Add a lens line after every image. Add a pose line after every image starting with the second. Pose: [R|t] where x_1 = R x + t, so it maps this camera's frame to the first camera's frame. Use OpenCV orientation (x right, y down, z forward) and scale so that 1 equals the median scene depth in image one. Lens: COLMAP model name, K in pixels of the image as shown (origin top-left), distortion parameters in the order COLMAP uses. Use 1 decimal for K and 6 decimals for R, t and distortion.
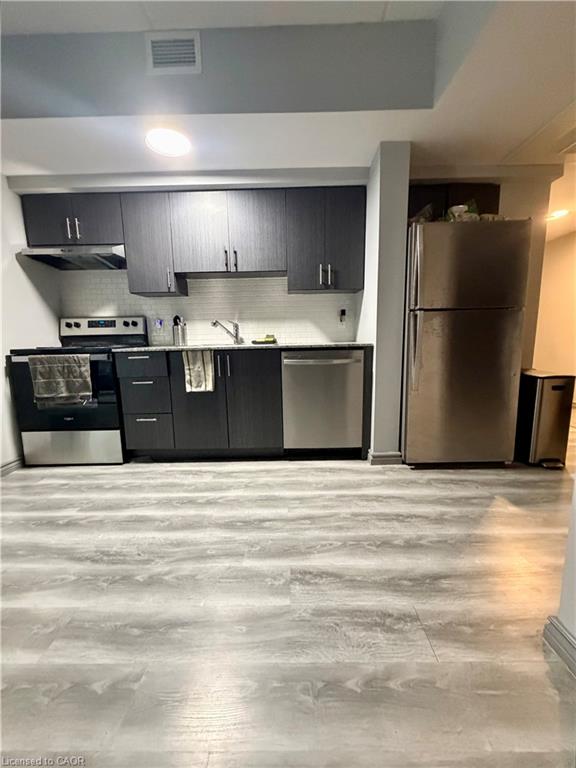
lens RADIAL K [[303.6, 0, 283.7], [0, 303.6, 381.6], [0, 0, 1]] dist [-0.000225, 0.000303]
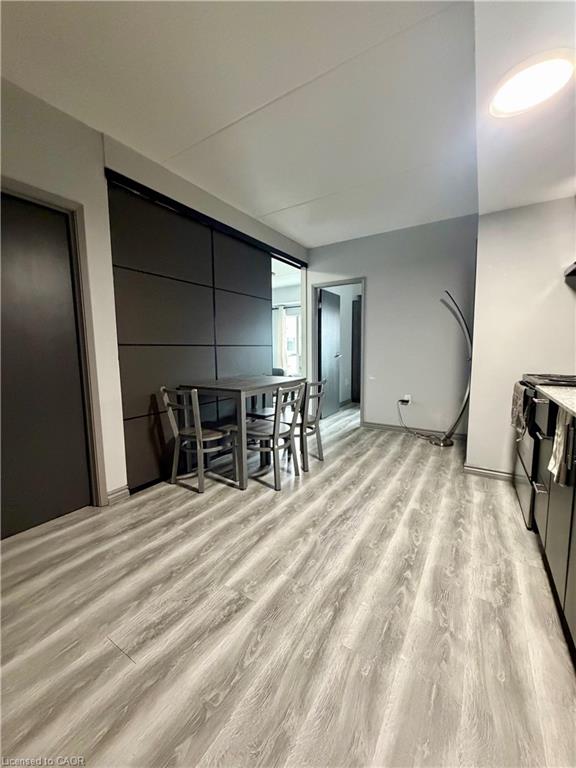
lens RADIAL K [[303.6, 0, 286.6], [0, 303.6, 383.6], [0, 0, 1]] dist [-0.000225, 0.000303]
pose [[-0.510105, 0.114877, -0.852406, 0.653752], [-0.107681, 0.974714, 0.195799, -0.286961], [0.853345, 0.191666, -0.484836, 1.234594]]
